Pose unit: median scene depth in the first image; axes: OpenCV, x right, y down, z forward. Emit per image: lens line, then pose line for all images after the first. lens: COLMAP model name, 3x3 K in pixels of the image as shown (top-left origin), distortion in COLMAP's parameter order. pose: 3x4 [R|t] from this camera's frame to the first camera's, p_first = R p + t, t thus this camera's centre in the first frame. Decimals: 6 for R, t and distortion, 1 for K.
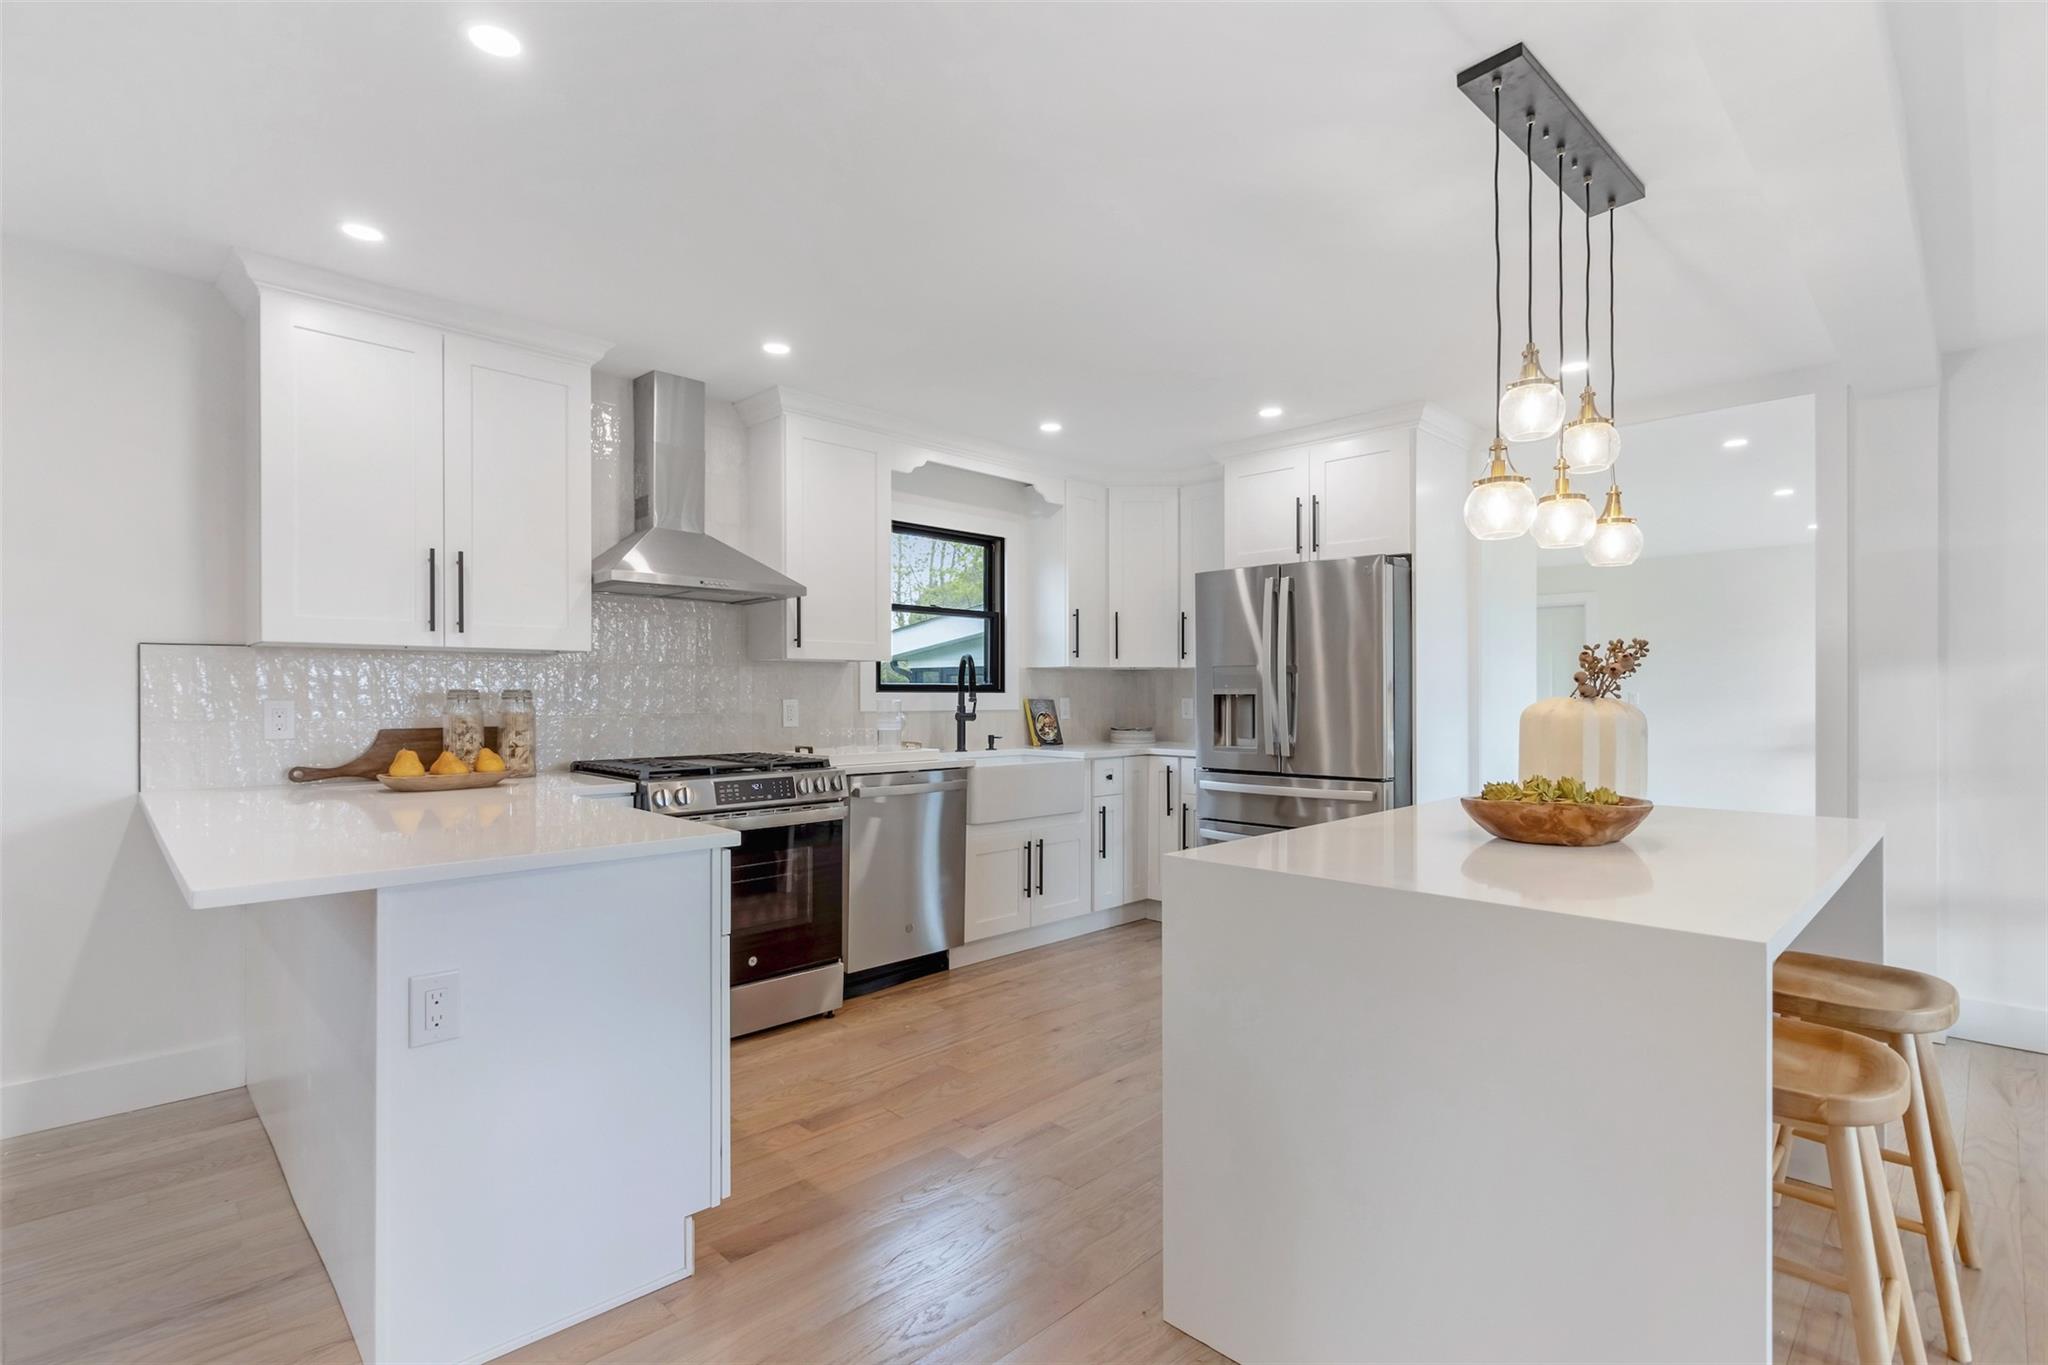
lens RADIAL K [[964.0, 0, 1012.0], [0, 964.0, 694.0], [0, 0, 1]] dist [0.007848, -0.000257]
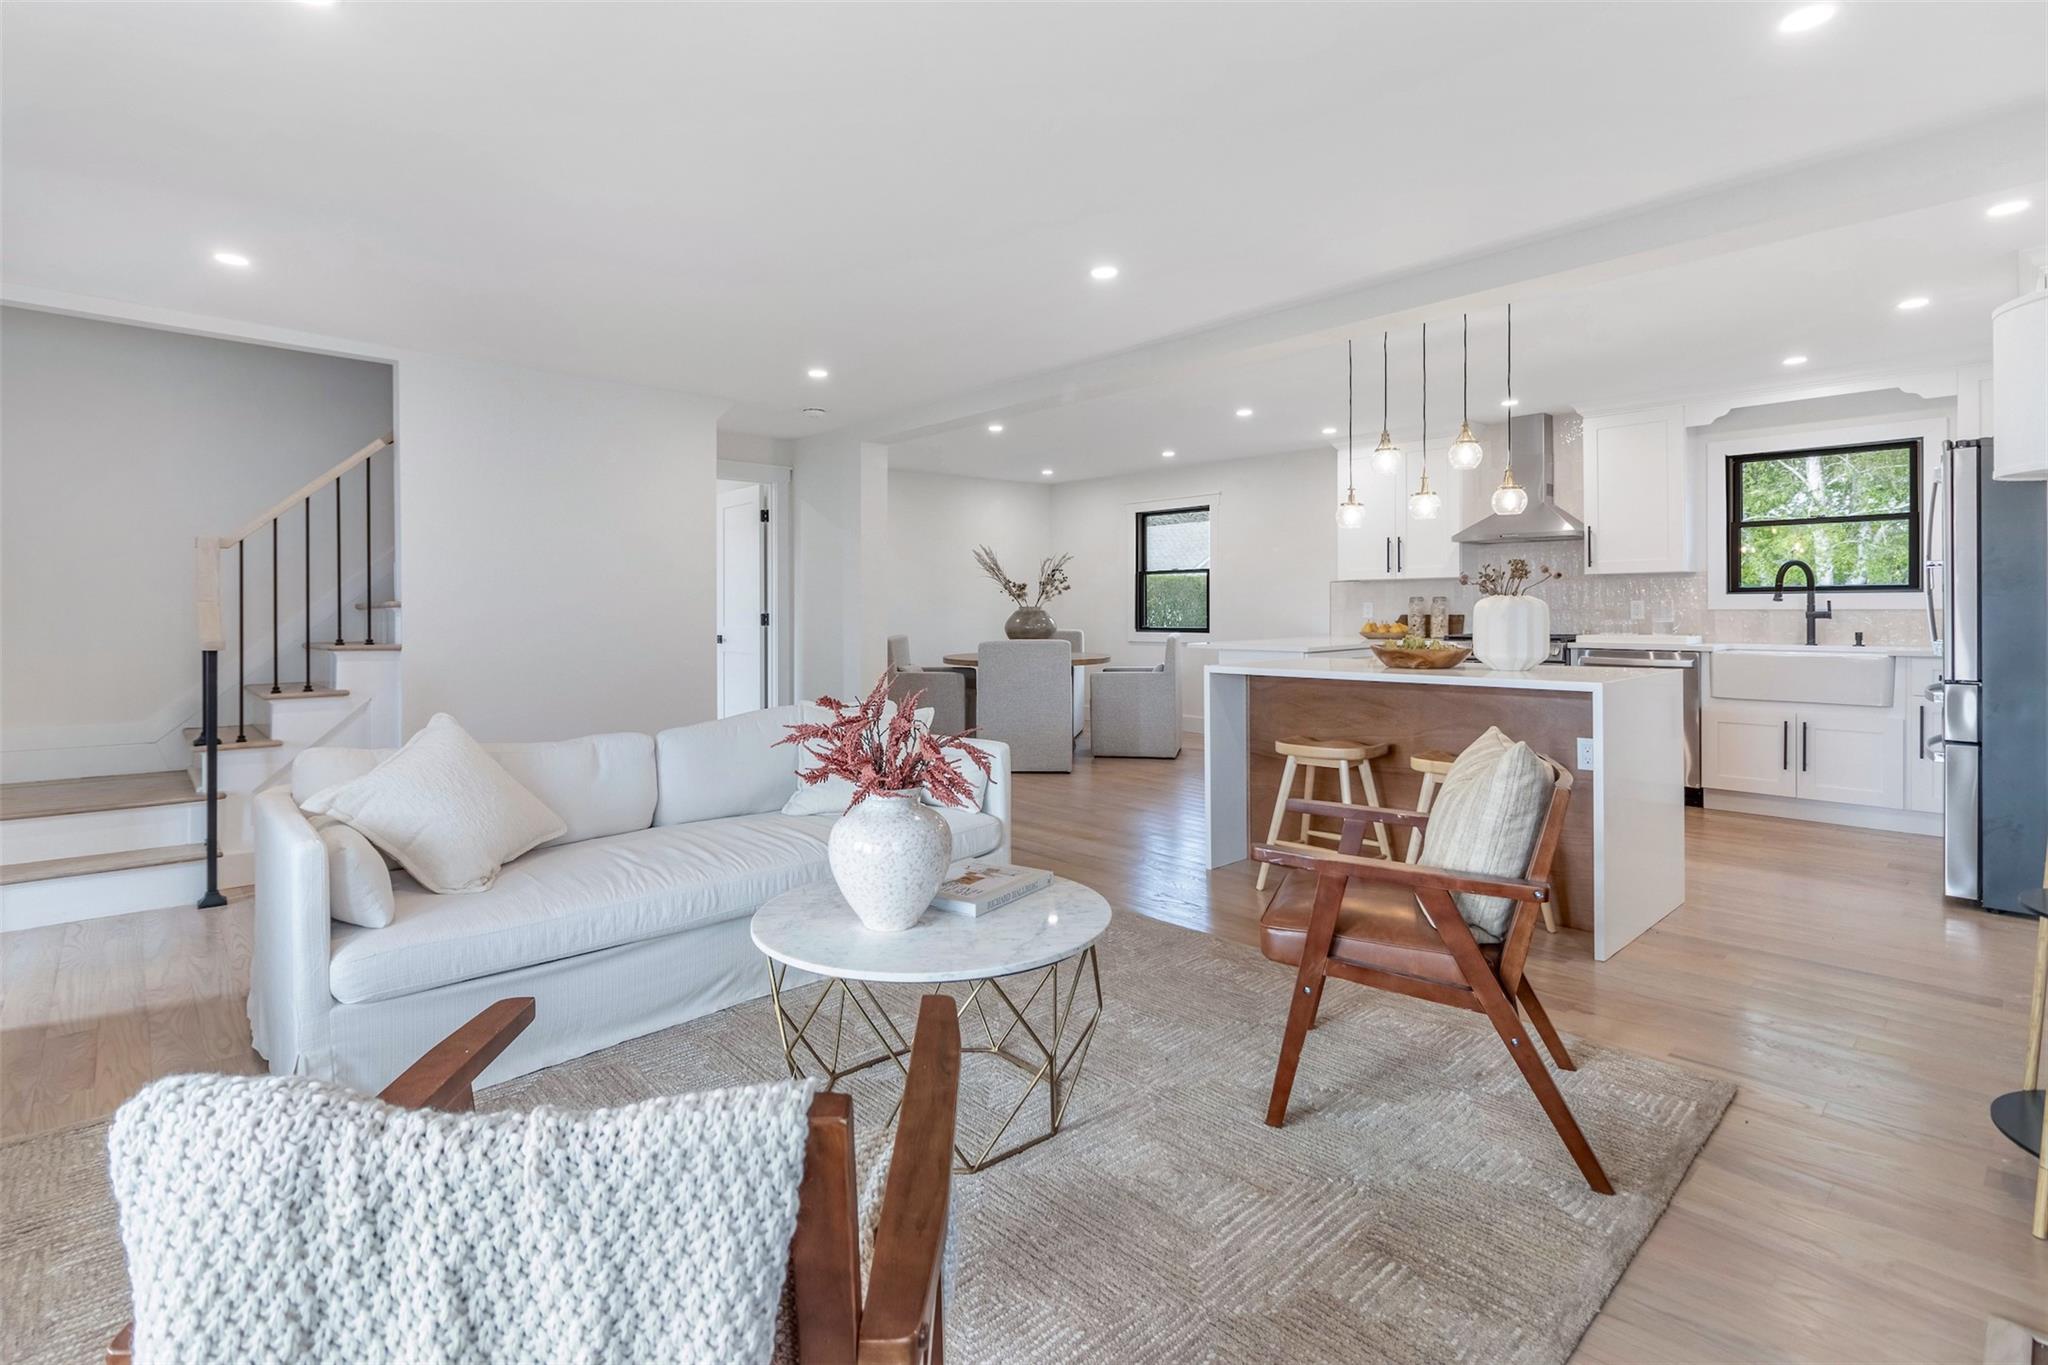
lens RADIAL K [[964.0, 0, 1026.9], [0, 964.0, 612.8], [0, 0, 1]] dist [0.007848, -0.000257]
pose [[-0.020510, 0.005169, -0.999776, 1.619541], [0.005546, 0.999972, 0.005056, 0.015003], [0.999774, -0.005441, -0.020538, 0.158692]]
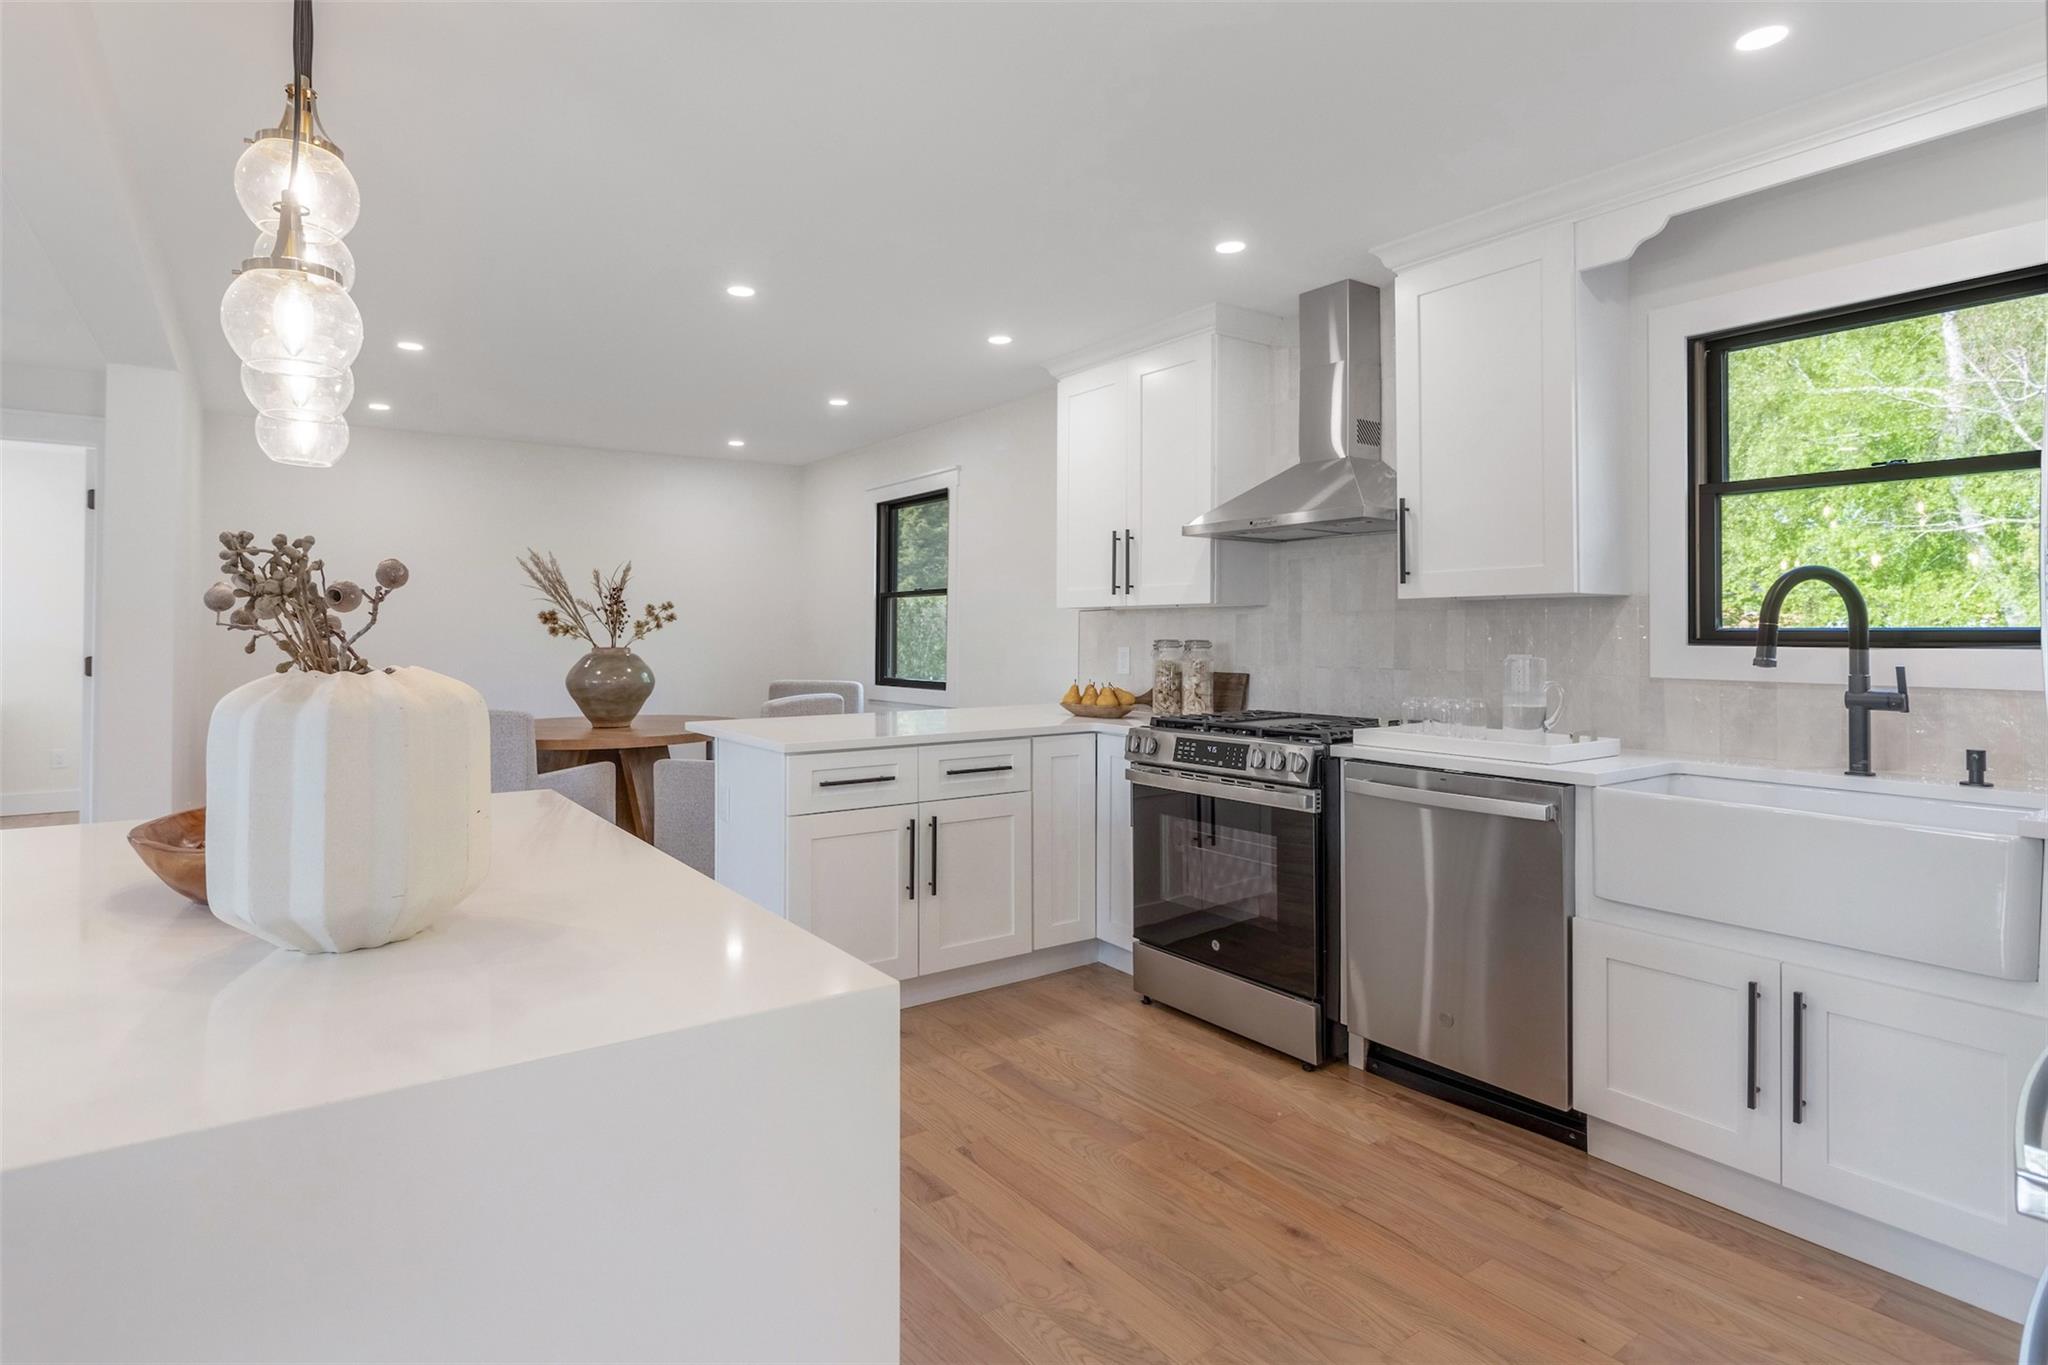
lens RADIAL K [[1049.1, 0, 1018.3], [0, 1049.1, 631.6], [0, 0, 1]] dist [0.005661, -0.000786]
pose [[-0.146838, -0.004088, -0.989152, 0.745979], [-0.003632, 0.999987, -0.003593, -0.009320], [0.989154, 0.003065, -0.146851, 0.996292]]
